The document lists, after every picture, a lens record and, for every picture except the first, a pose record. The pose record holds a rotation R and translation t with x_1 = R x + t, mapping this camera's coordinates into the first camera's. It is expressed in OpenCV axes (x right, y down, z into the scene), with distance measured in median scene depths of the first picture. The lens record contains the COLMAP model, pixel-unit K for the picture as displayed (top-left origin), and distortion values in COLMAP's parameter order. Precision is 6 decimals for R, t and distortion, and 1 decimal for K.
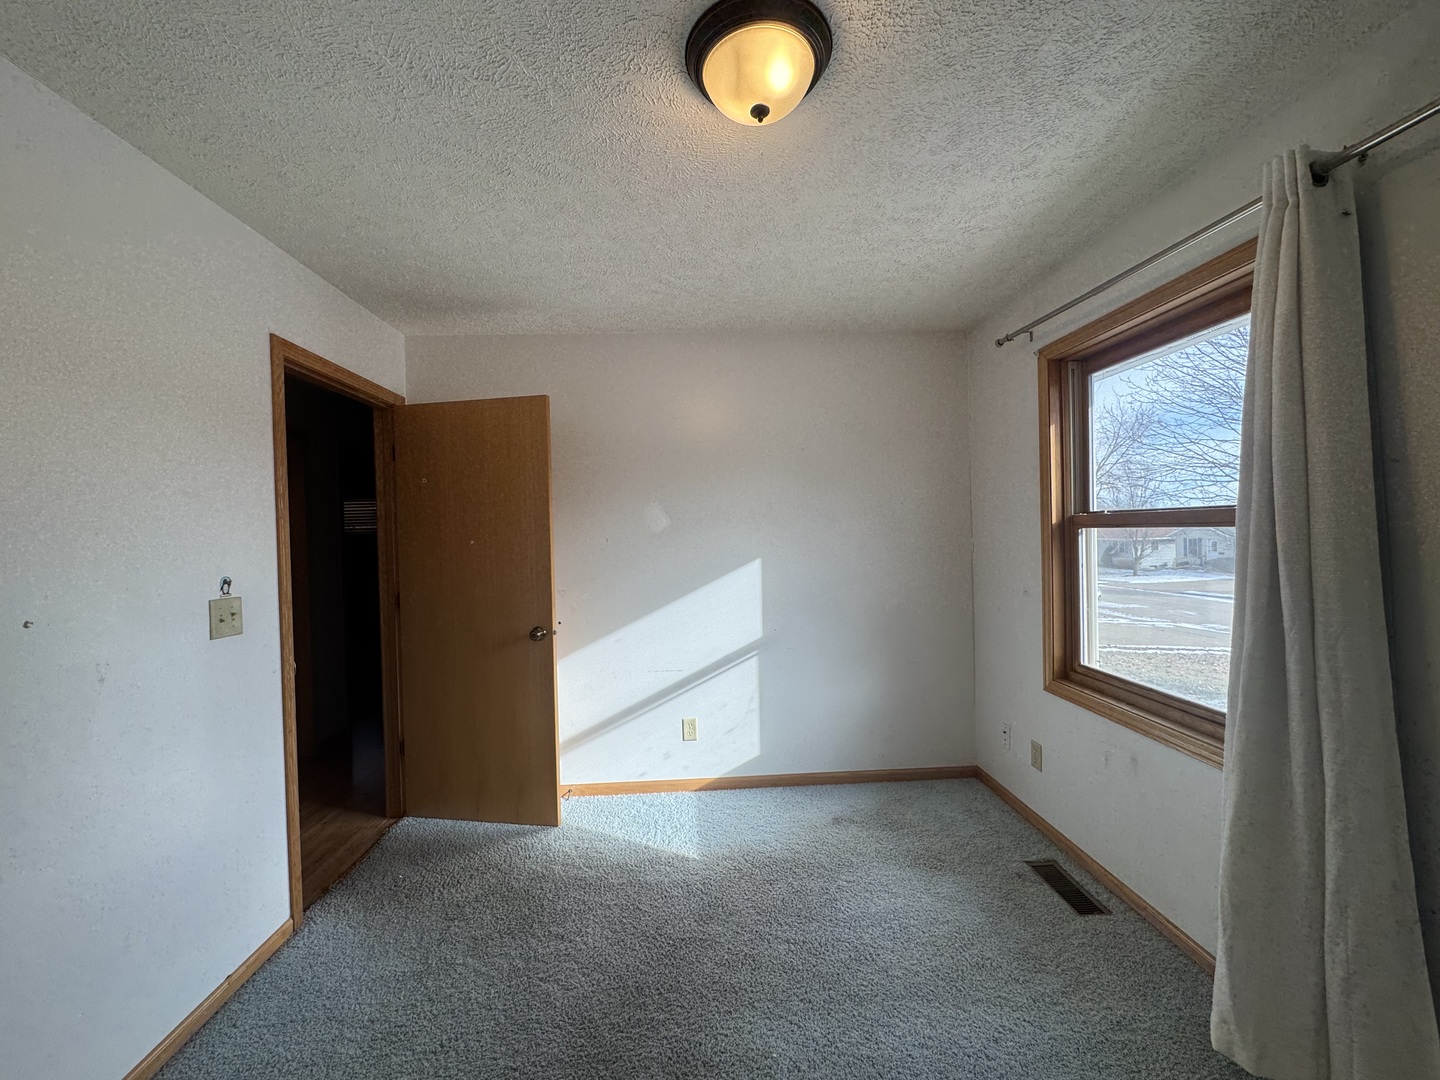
lens RADIAL K [[574.3, 0, 720.0], [0, 574.3, 540.0], [0, 0, 1]] dist [-0.000773, -0.000117]
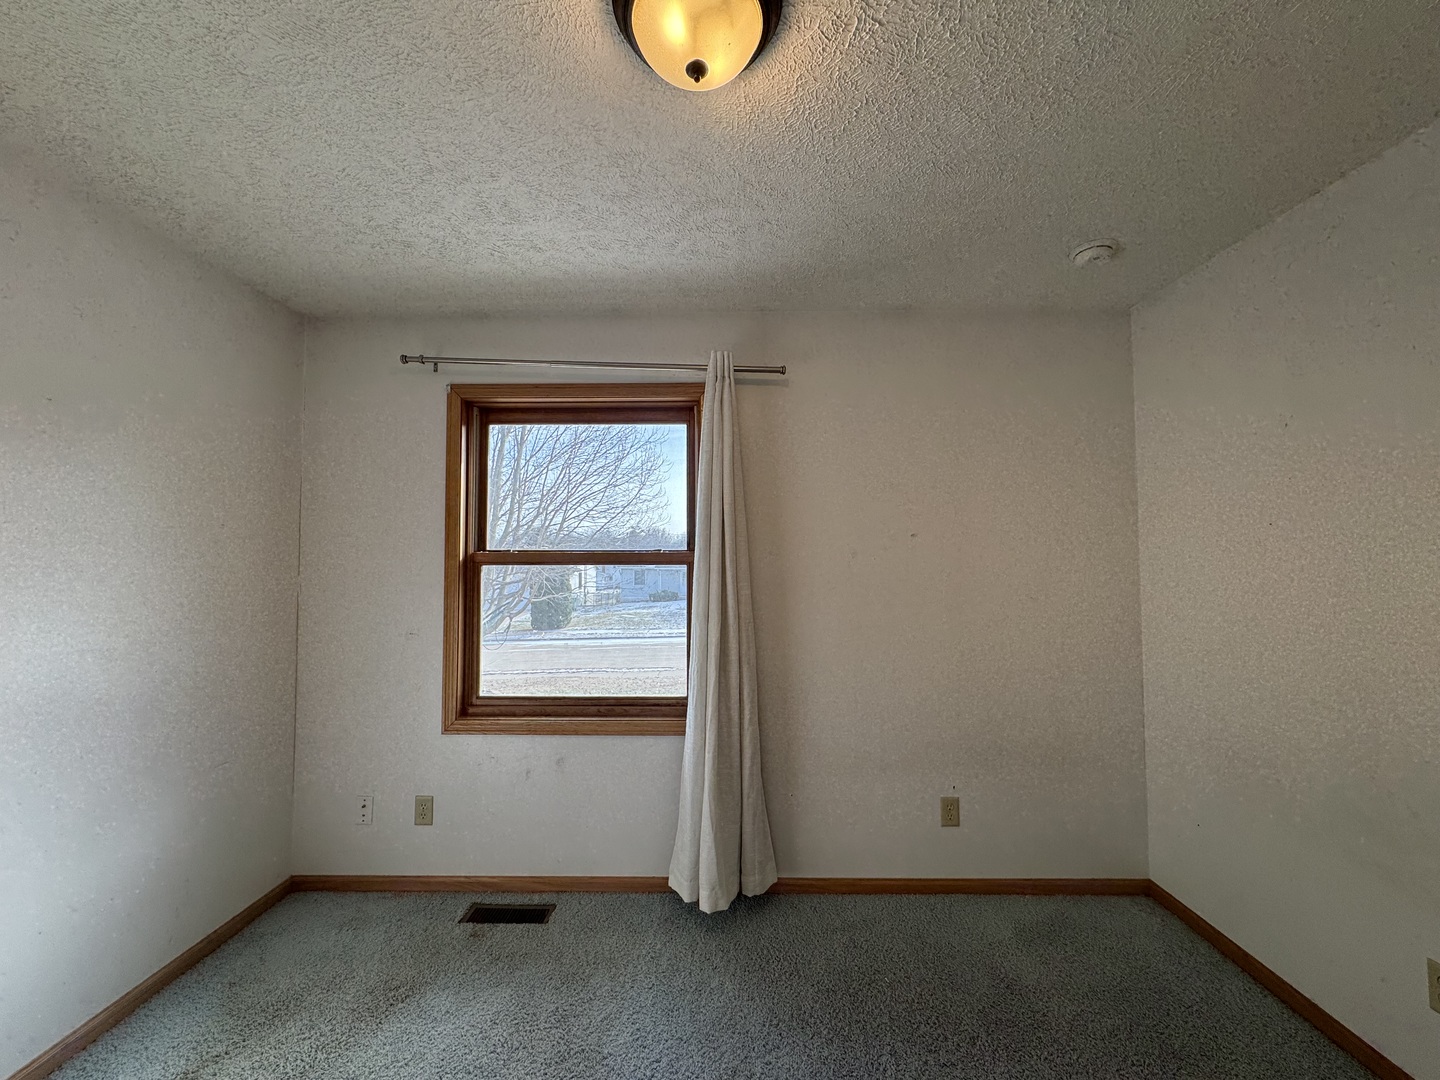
lens RADIAL K [[574.3, 0, 720.0], [0, 574.3, 540.0], [0, 0, 1]] dist [-0.000773, -0.000117]
pose [[0.057619, 0.069529, 0.995915, -0.402975], [0.013916, 0.997419, -0.070439, 0.013639], [-0.998242, 0.017918, 0.056502, 0.502103]]
